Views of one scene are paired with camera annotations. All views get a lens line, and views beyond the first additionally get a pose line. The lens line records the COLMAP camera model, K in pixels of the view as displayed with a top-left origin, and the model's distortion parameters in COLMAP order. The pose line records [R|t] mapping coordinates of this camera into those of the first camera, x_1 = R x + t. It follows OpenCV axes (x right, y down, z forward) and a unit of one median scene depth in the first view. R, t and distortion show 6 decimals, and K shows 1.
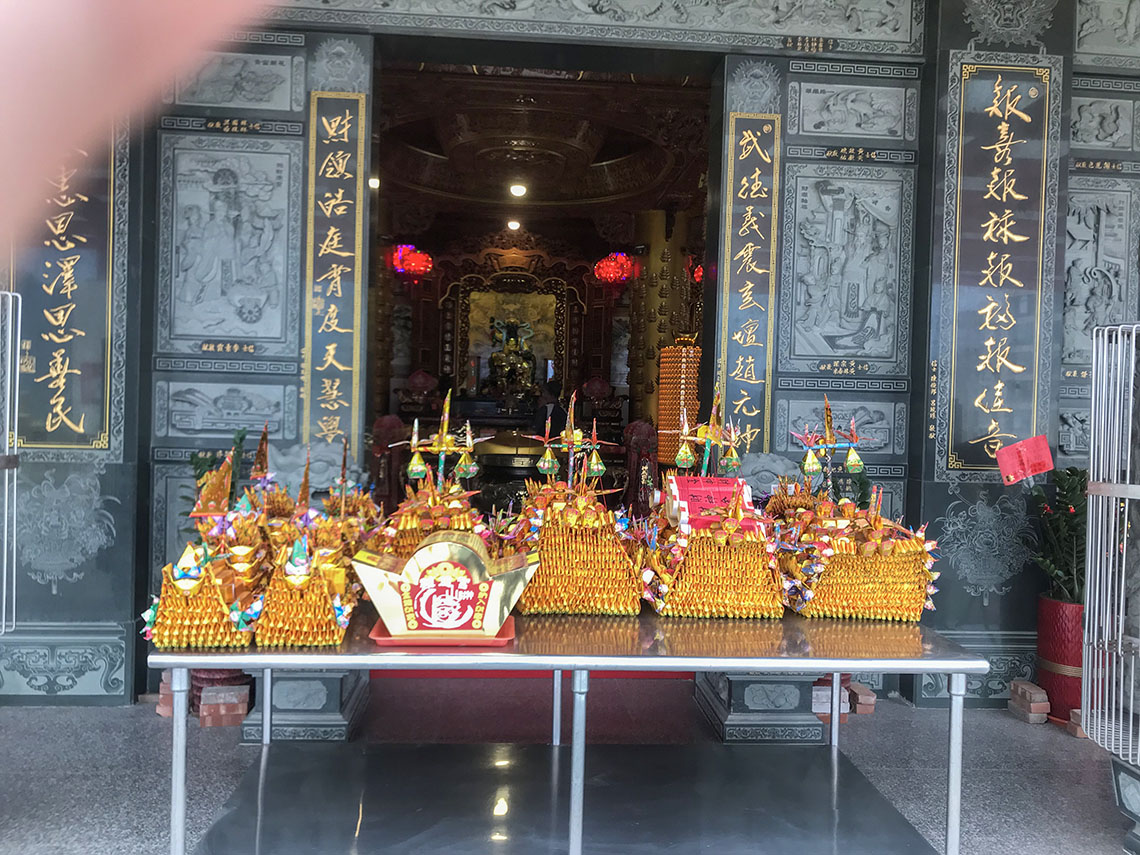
lens RADIAL K [[955.0, 0, 570.0], [0, 955.0, 427.5], [0, 0, 1]] dist [0.014337, -0.004763]
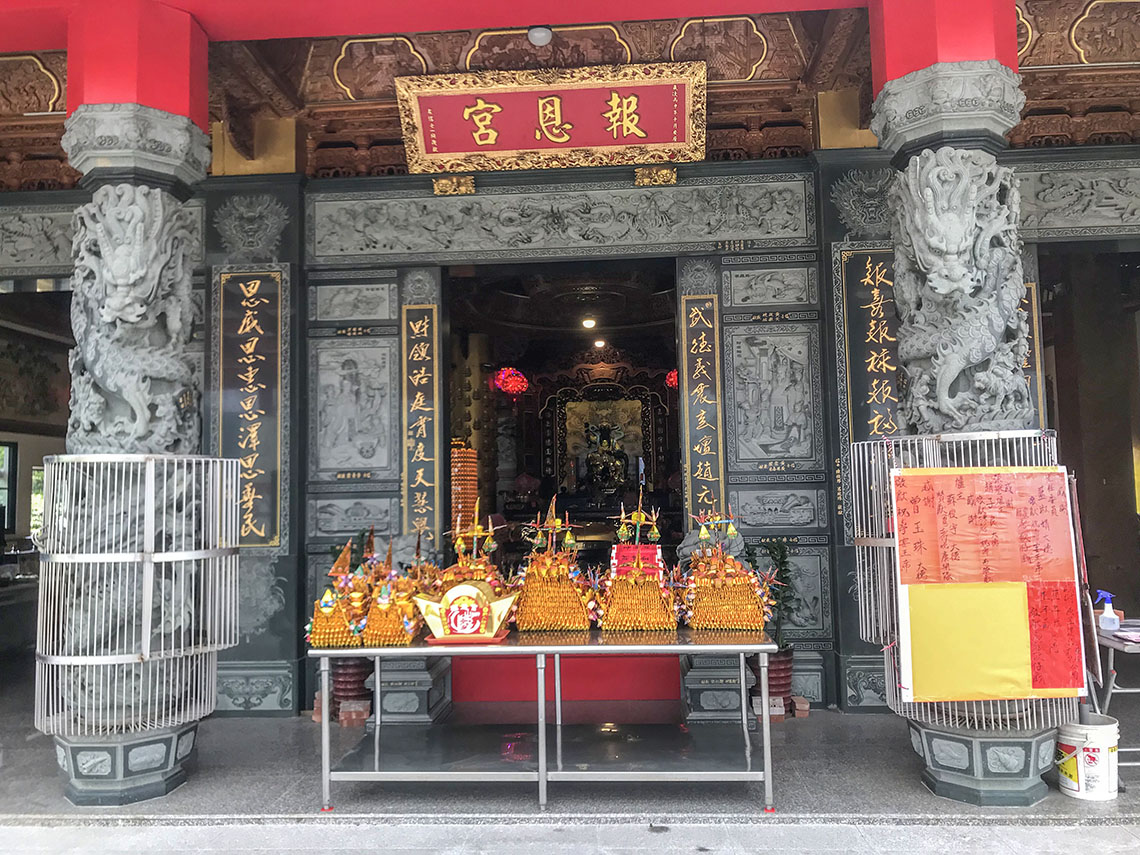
lens RADIAL K [[952.5, 0, 570.0], [0, 952.5, 427.5], [0, 0, 1]] dist [0.187803, -0.692479]
pose [[0.989180, -0.057549, -0.134951, 0.189081], [0.044351, 0.994114, -0.098844, 0.006578], [0.139845, 0.091789, 0.985910, -0.453523]]
